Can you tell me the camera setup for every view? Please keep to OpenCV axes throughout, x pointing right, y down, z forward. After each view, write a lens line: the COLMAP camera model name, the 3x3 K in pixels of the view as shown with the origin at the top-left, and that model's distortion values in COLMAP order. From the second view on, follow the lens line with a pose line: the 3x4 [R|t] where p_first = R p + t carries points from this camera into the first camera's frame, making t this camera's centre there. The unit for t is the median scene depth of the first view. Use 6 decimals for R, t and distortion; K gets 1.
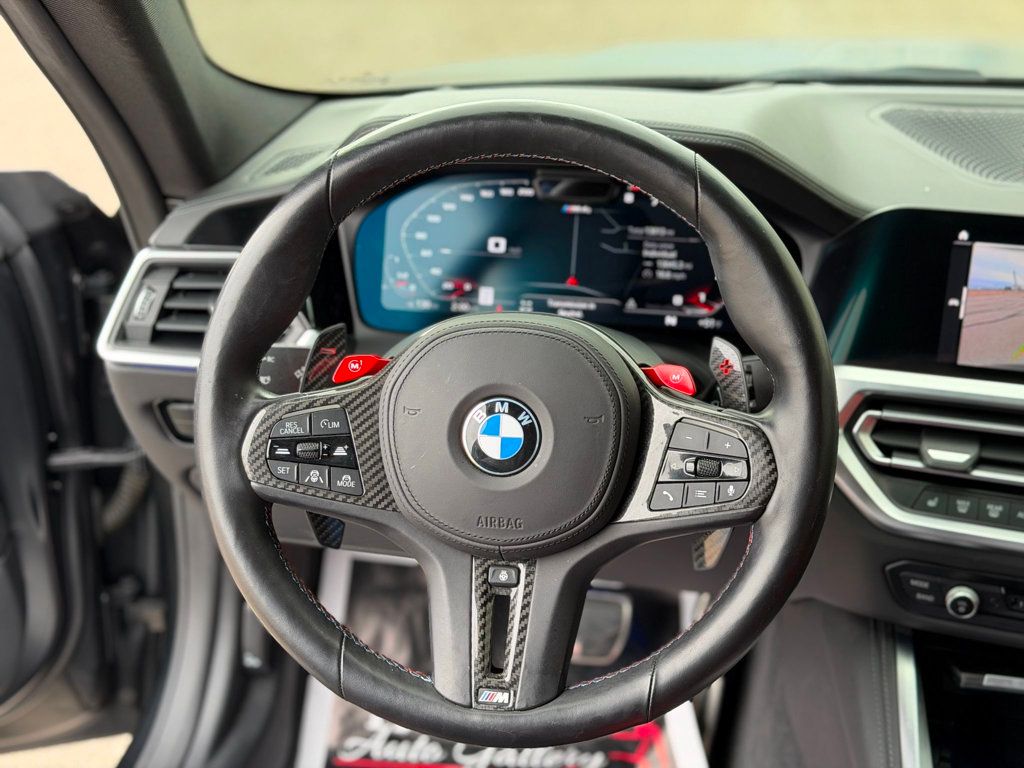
lens RADIAL K [[1423.1, 0, 510.9], [0, 1423.1, 383.4], [0, 0, 1]] dist [0.097458, 0.000000]
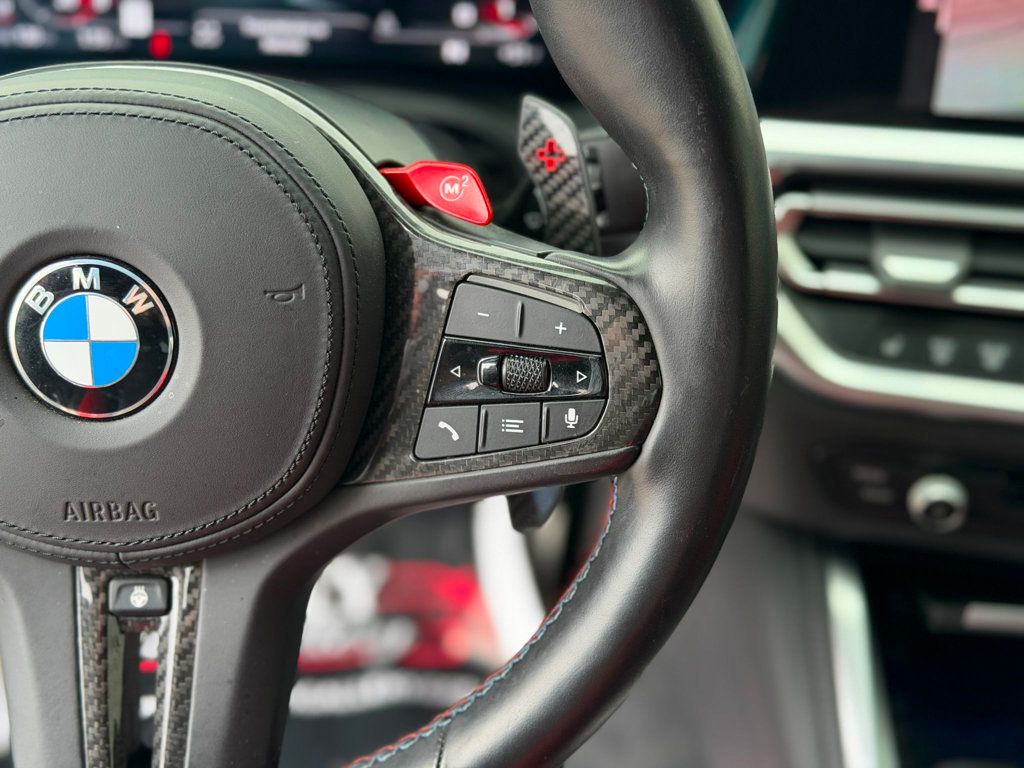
lens RADIAL K [[1423.1, 0, 530.4], [0, 1423.1, 385.1], [0, 0, 1]] dist [0.097458, 0.000000]
pose [[0.989334, -0.074572, 0.125128, 0.074493], [0.047236, 0.976840, 0.208690, -0.039664], [-0.137793, -0.200553, 0.969944, 0.493427]]
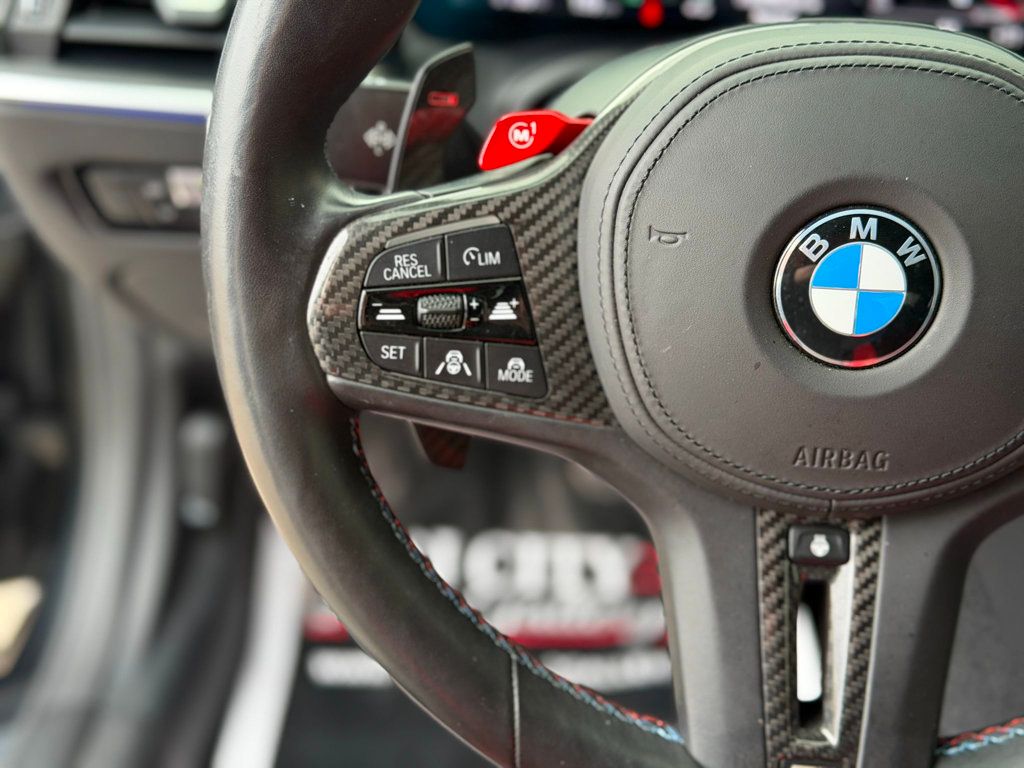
lens RADIAL K [[1423.1, 0, 502.2], [0, 1423.1, 390.3], [0, 0, 1]] dist [0.097458, 0.000000]
pose [[0.994815, -0.019522, 0.099811, -0.170870], [-0.002013, 0.977433, 0.211234, -0.030726], [-0.101682, -0.210340, 0.972326, 0.511445]]
